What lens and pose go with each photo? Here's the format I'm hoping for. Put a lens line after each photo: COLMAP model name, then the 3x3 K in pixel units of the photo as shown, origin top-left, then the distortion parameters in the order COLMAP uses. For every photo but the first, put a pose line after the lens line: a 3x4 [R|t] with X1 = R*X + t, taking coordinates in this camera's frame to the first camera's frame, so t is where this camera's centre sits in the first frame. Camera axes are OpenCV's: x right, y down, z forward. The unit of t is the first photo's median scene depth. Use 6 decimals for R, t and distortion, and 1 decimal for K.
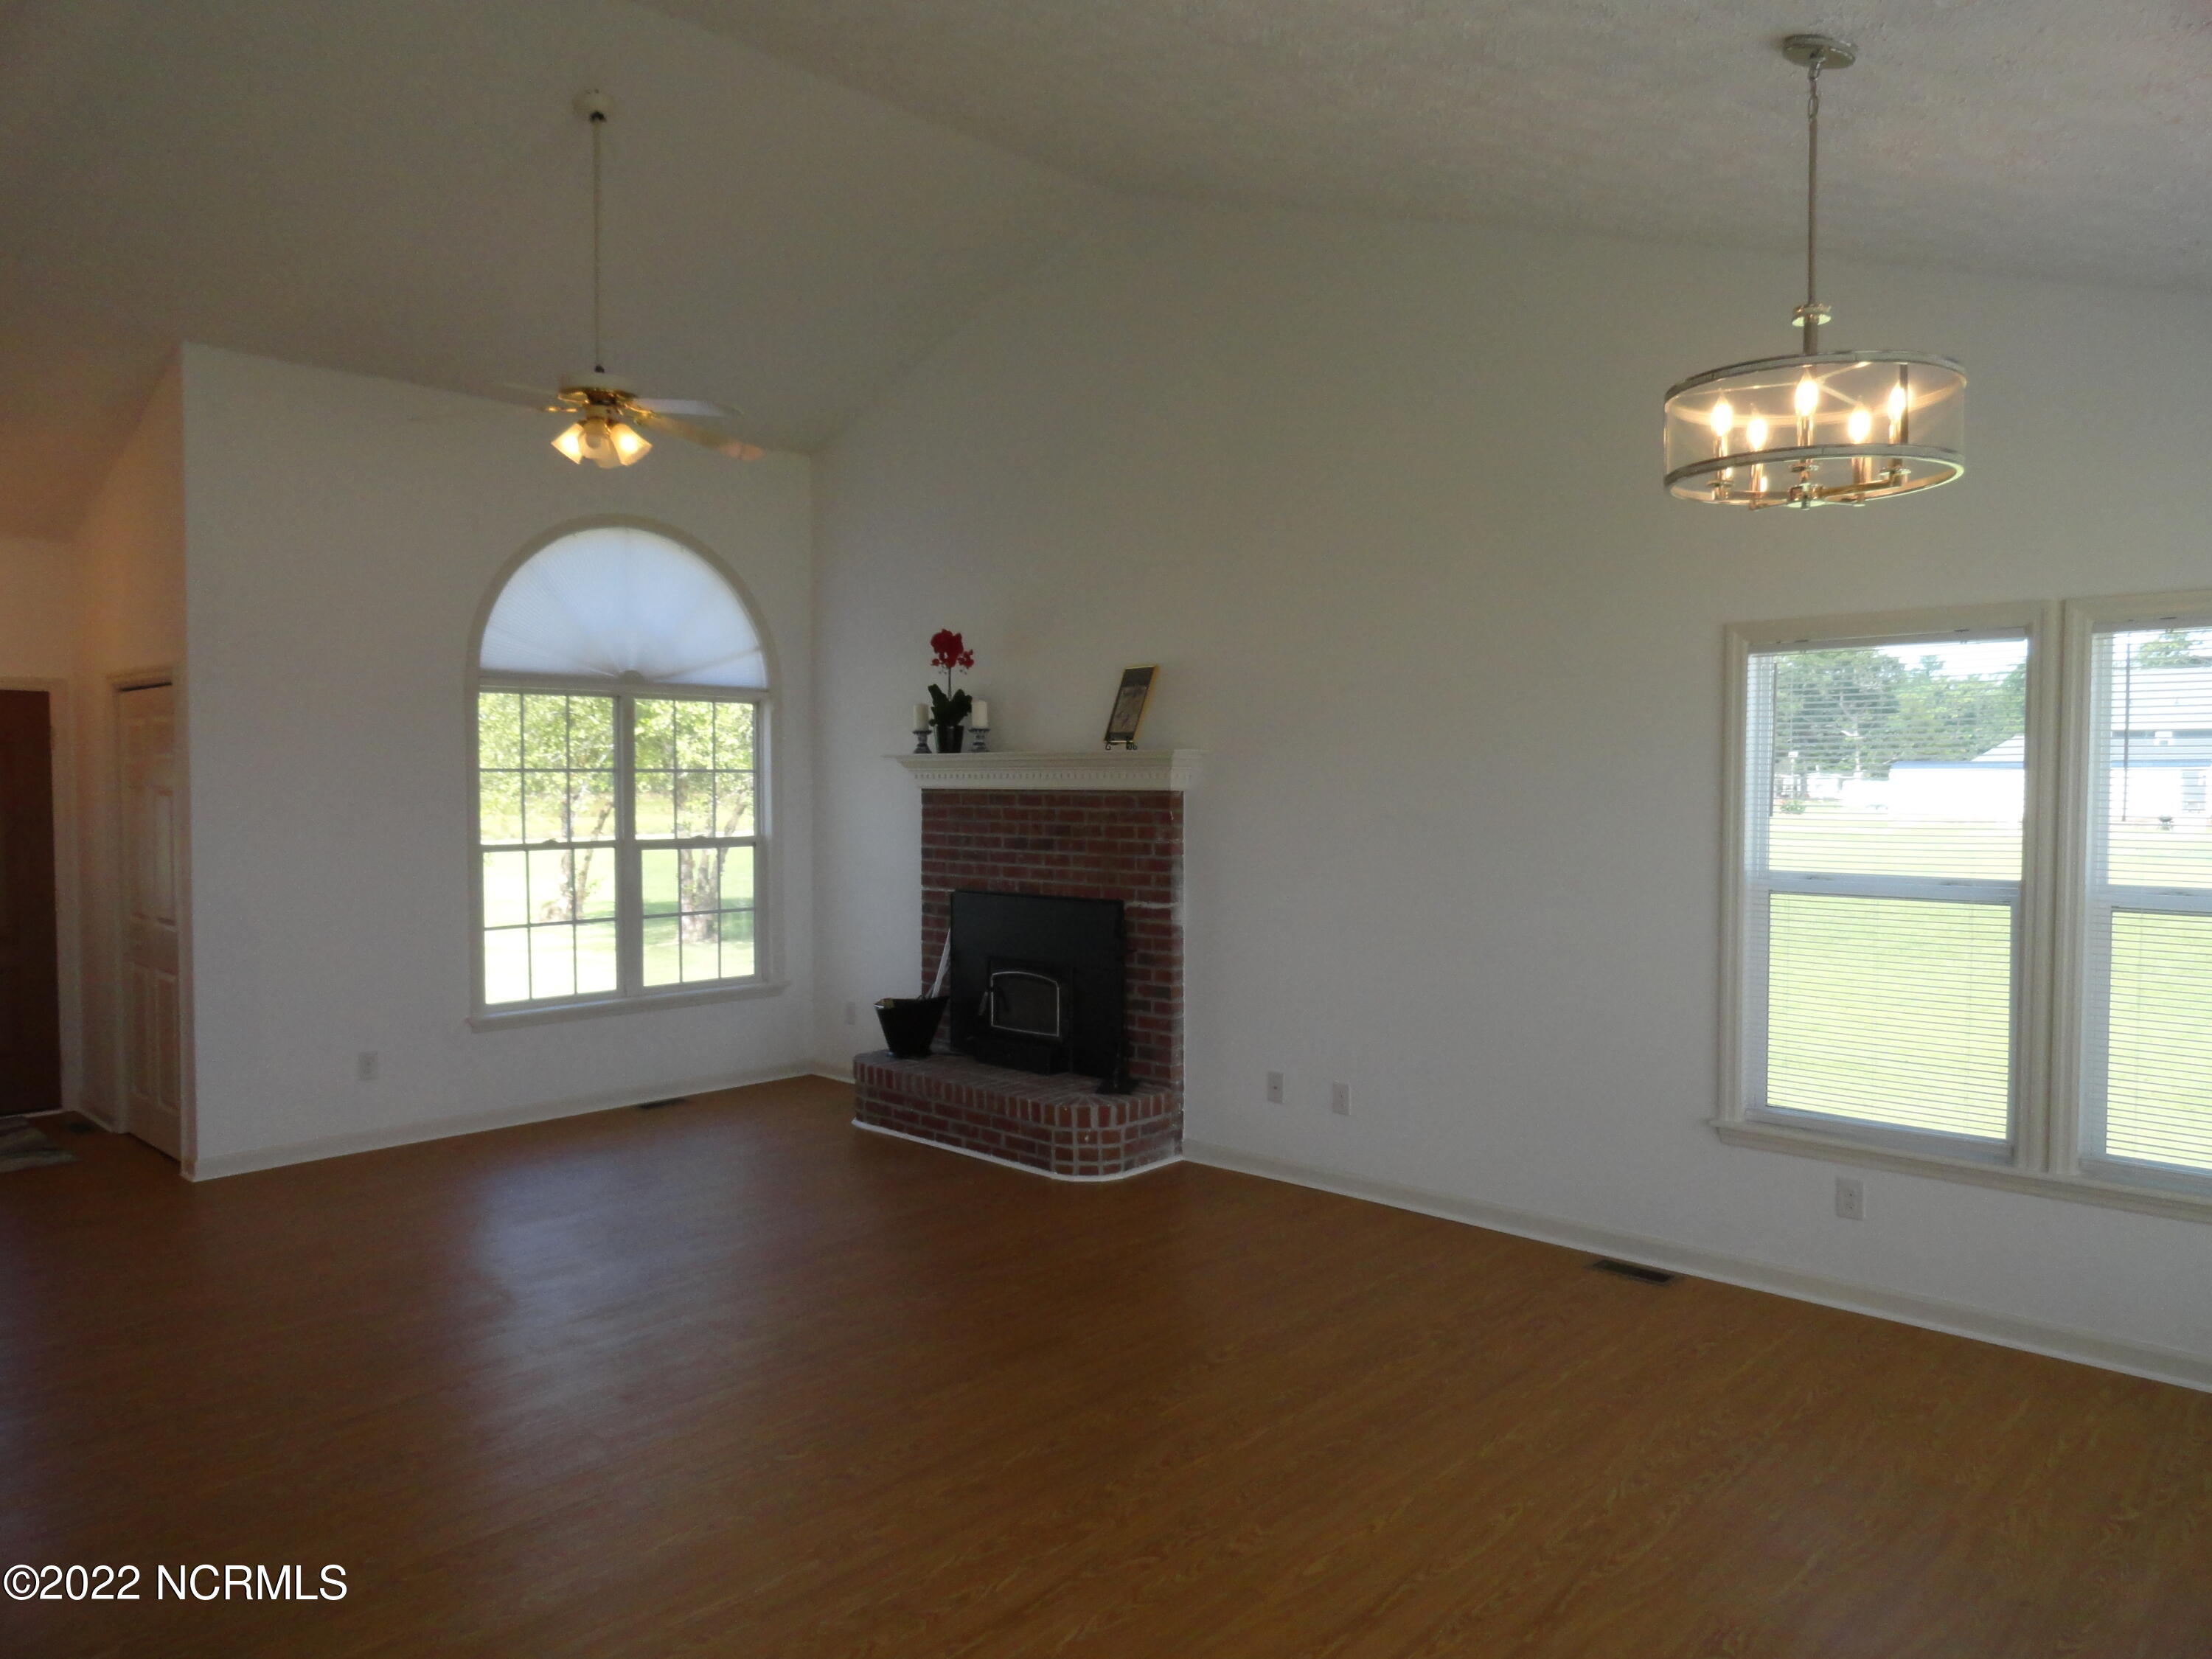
lens RADIAL K [[1515.0, 0, 1110.1], [0, 1515.0, 832.9], [0, 0, 1]] dist [-0.004034, 0.002942]
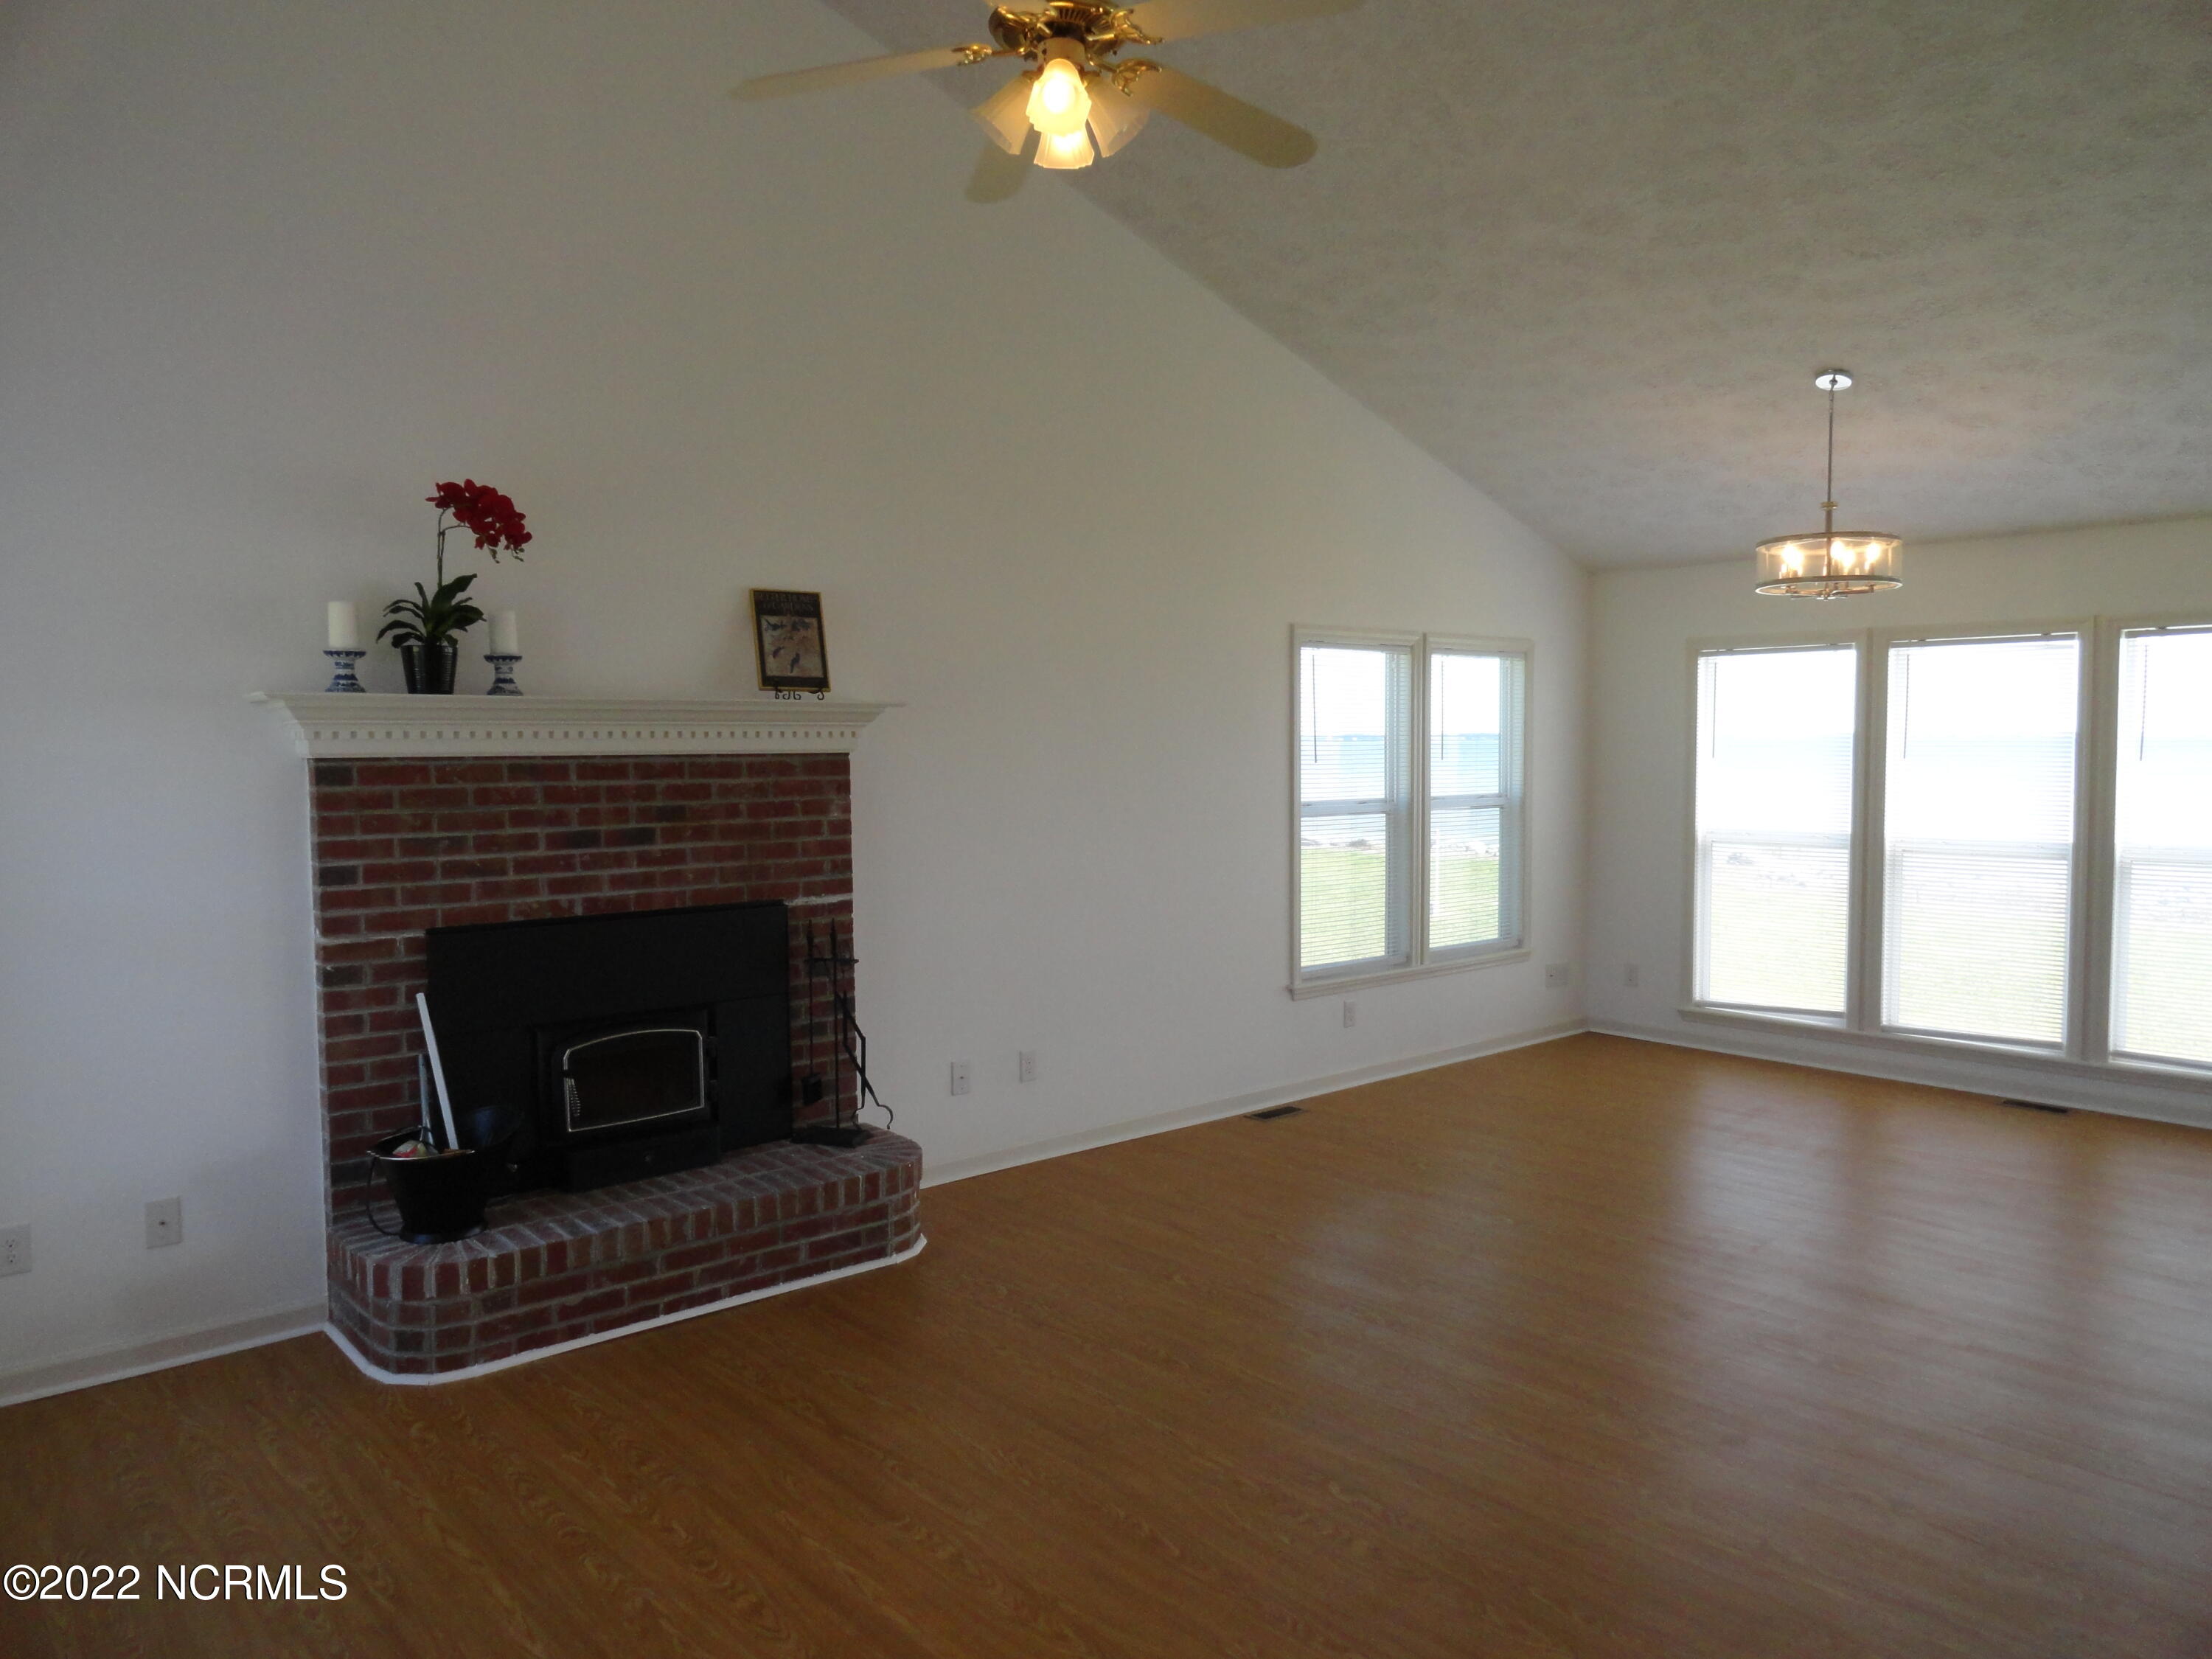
lens RADIAL K [[1515.0, 0, 1110.1], [0, 1515.0, 832.9], [0, 0, 1]] dist [-0.004034, 0.002942]
pose [[0.094598, -0.059309, 0.993747, -0.700516], [0.042780, 0.997544, 0.055463, -0.022588], [-0.994596, 0.037265, 0.096903, 0.738199]]
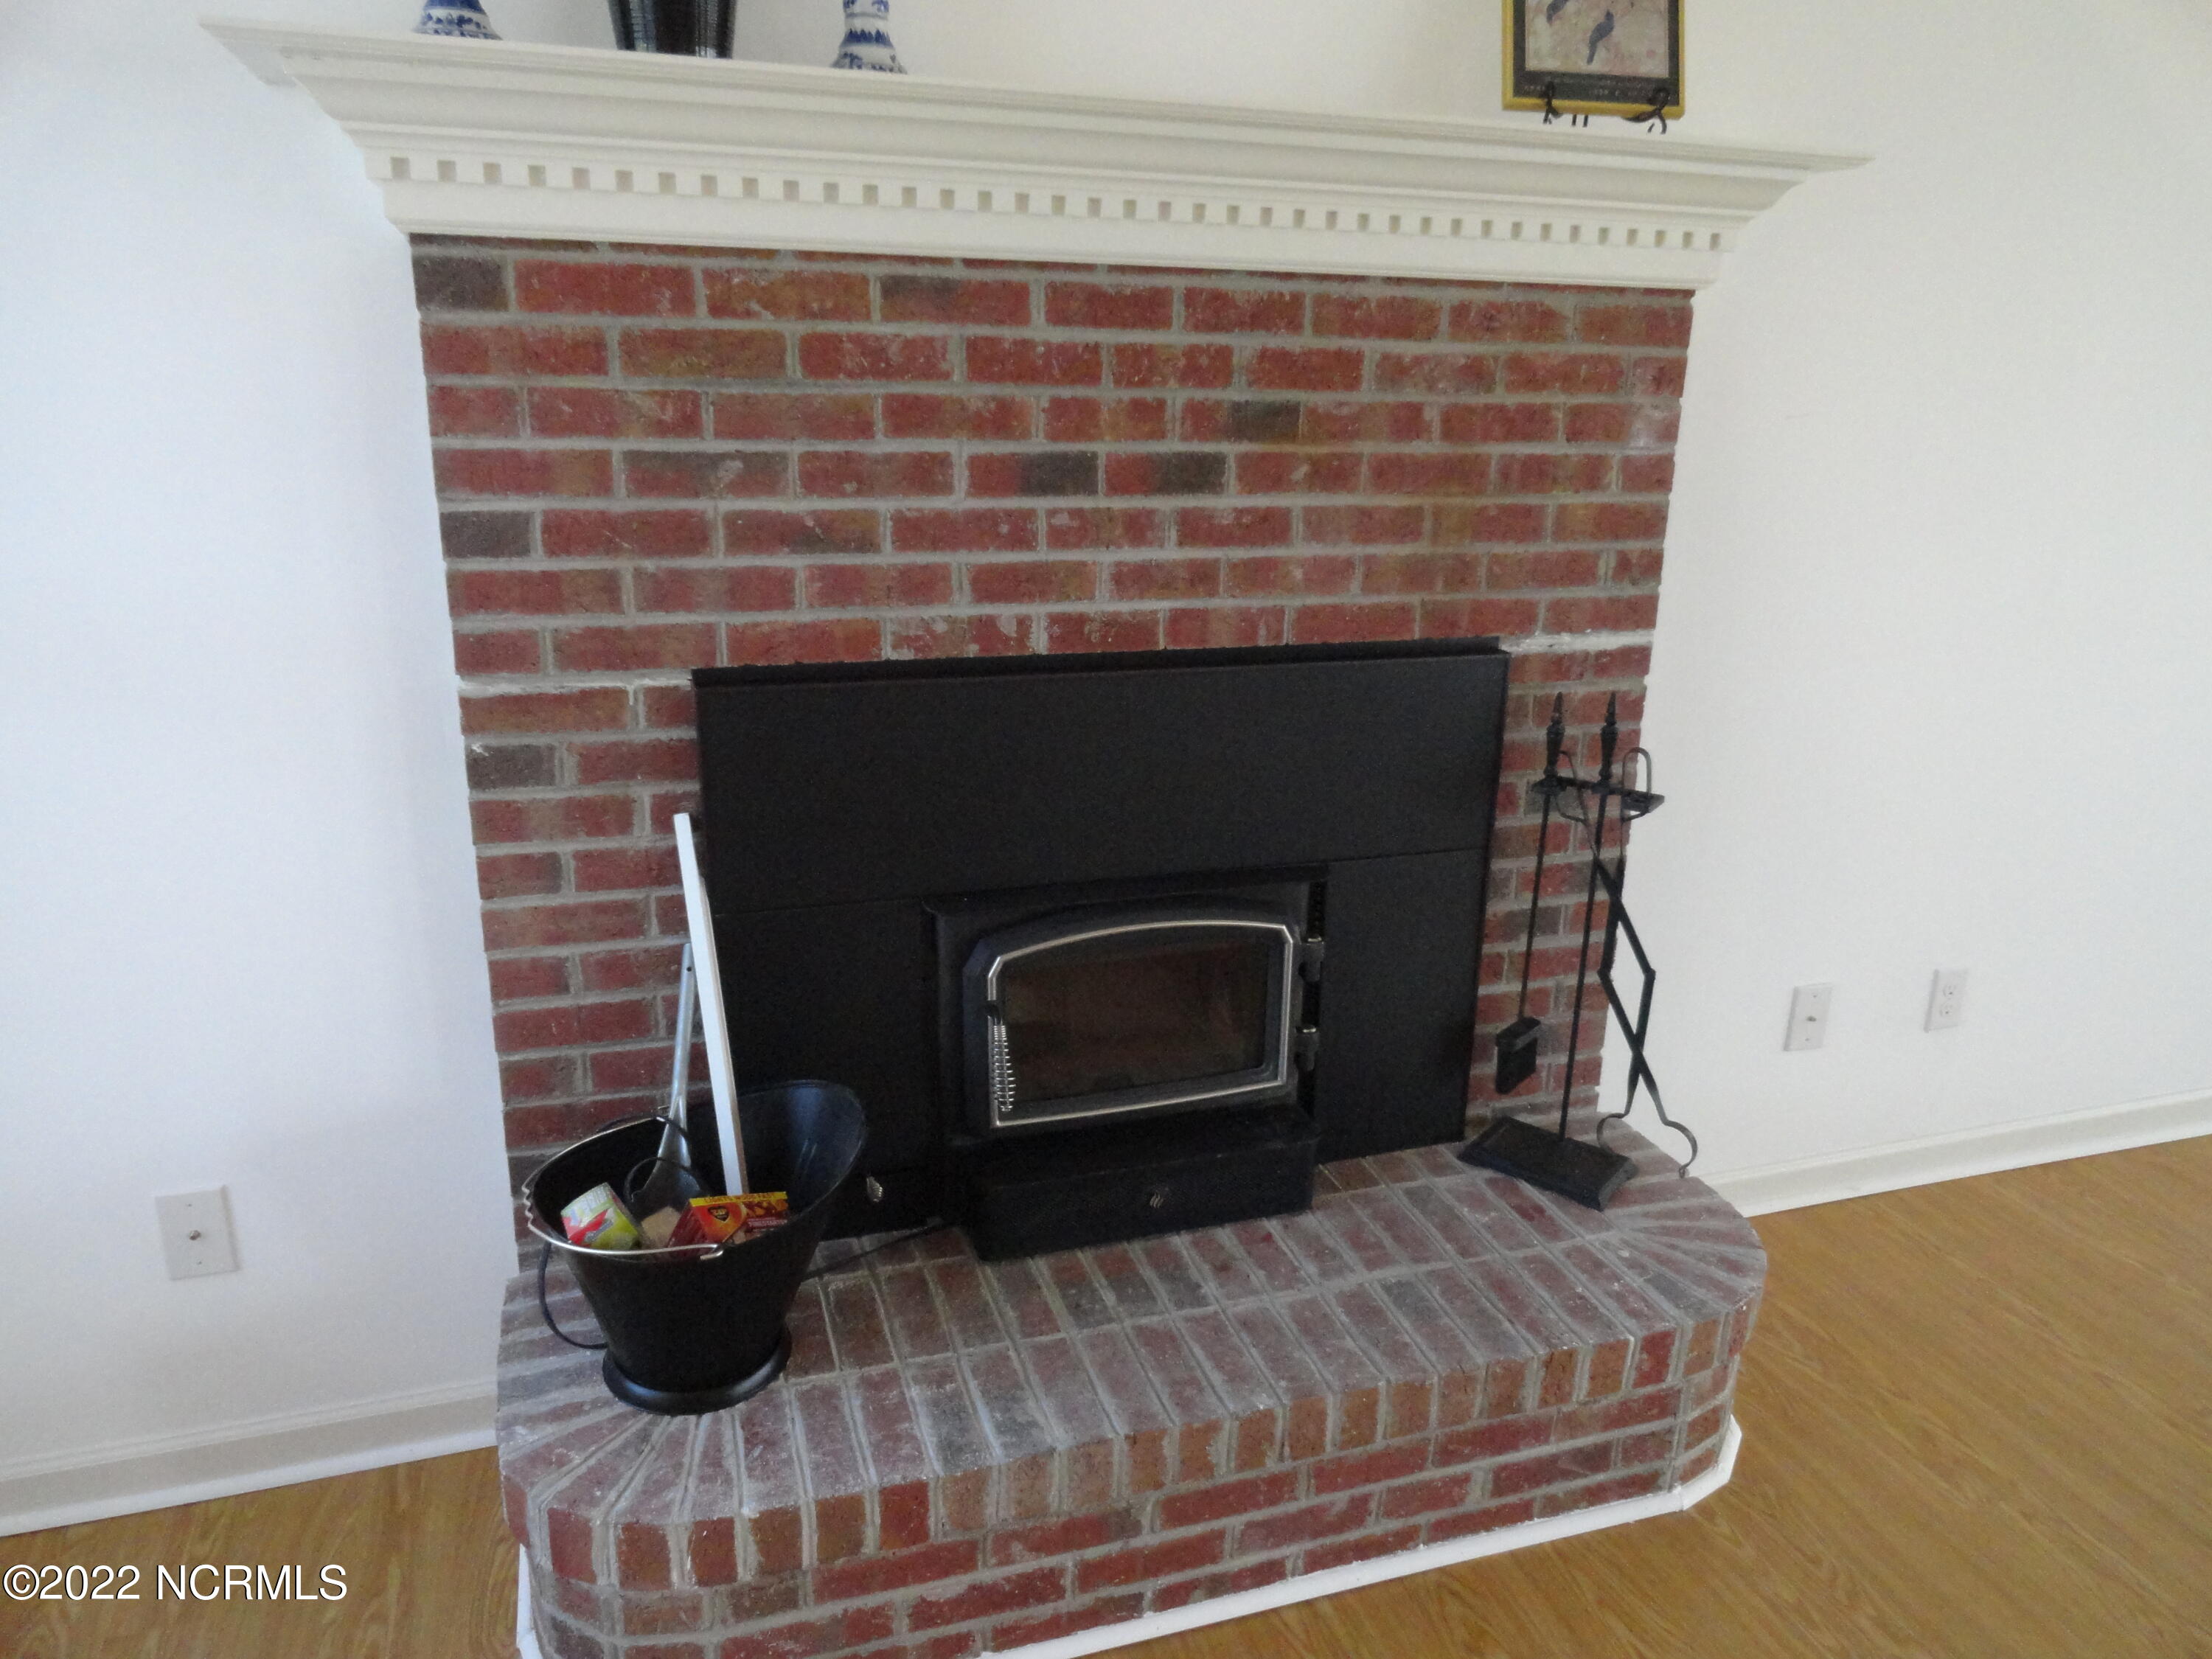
lens RADIAL K [[1515.0, 0, 1110.1], [0, 1515.0, 832.9], [0, 0, 1]] dist [-0.004034, 0.002942]
pose [[0.476017, -0.248728, 0.843530, -0.309286], [0.010931, 0.960770, 0.277129, -0.006539], [-0.879368, -0.122697, 0.460062, 0.887421]]
